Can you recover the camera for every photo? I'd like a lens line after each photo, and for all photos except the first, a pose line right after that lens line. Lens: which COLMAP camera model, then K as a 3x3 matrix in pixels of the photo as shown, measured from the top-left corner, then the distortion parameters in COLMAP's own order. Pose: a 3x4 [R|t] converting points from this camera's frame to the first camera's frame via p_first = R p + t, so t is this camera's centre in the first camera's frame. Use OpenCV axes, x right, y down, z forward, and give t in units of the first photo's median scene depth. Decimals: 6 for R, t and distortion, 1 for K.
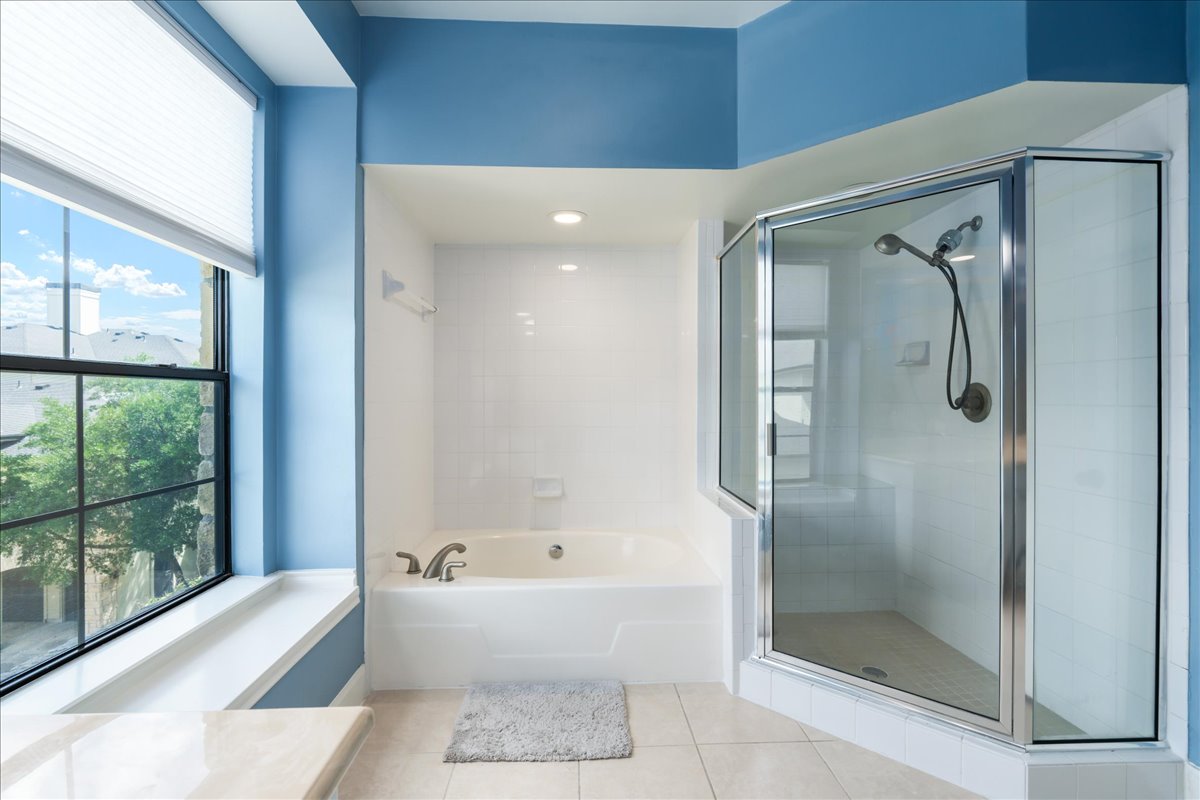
lens RADIAL K [[531.4, 0, 586.2], [0, 531.4, 399.4], [0, 0, 1]] dist [-0.002255, -0.000267]
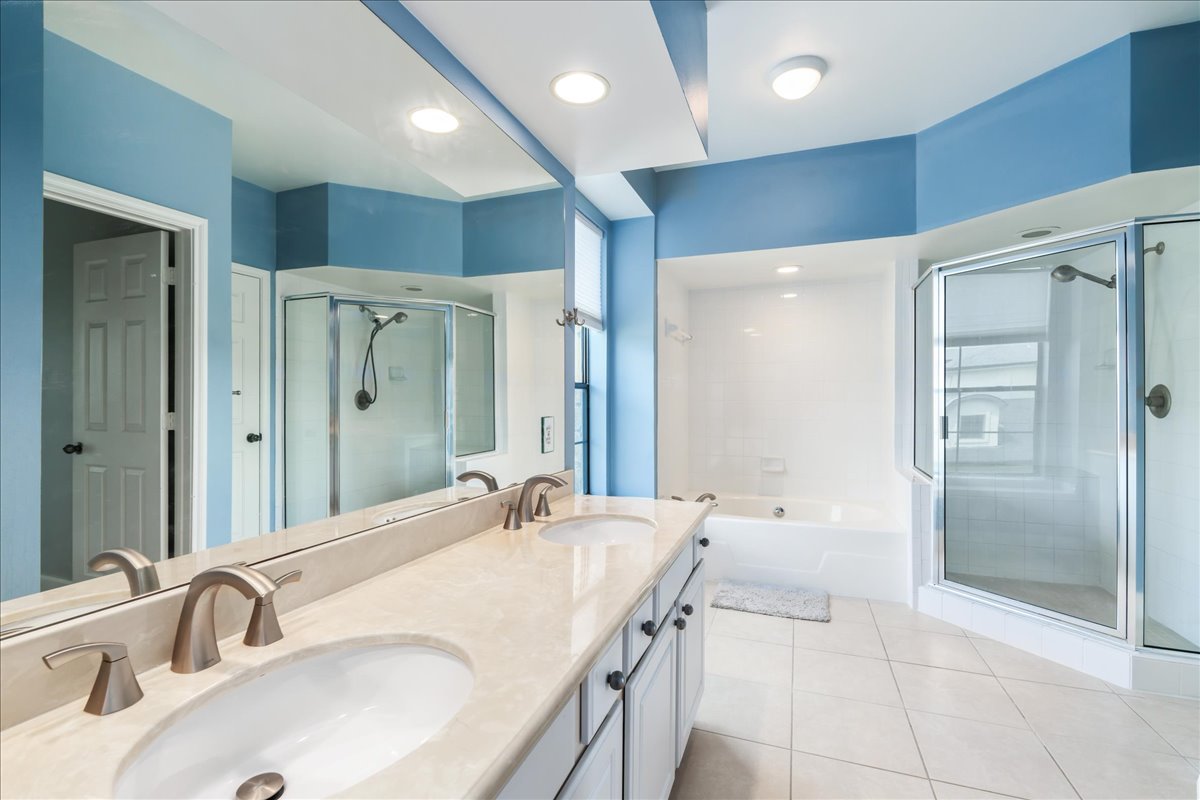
lens RADIAL K [[531.4, 0, 586.2], [0, 531.4, 399.4], [0, 0, 1]] dist [-0.002255, -0.000267]
pose [[0.919134, -0.000174, -0.393946, 0.035949], [0.000416, 1.000000, 0.000530, 0.000905], [0.393946, -0.000651, 0.919133, -0.633346]]
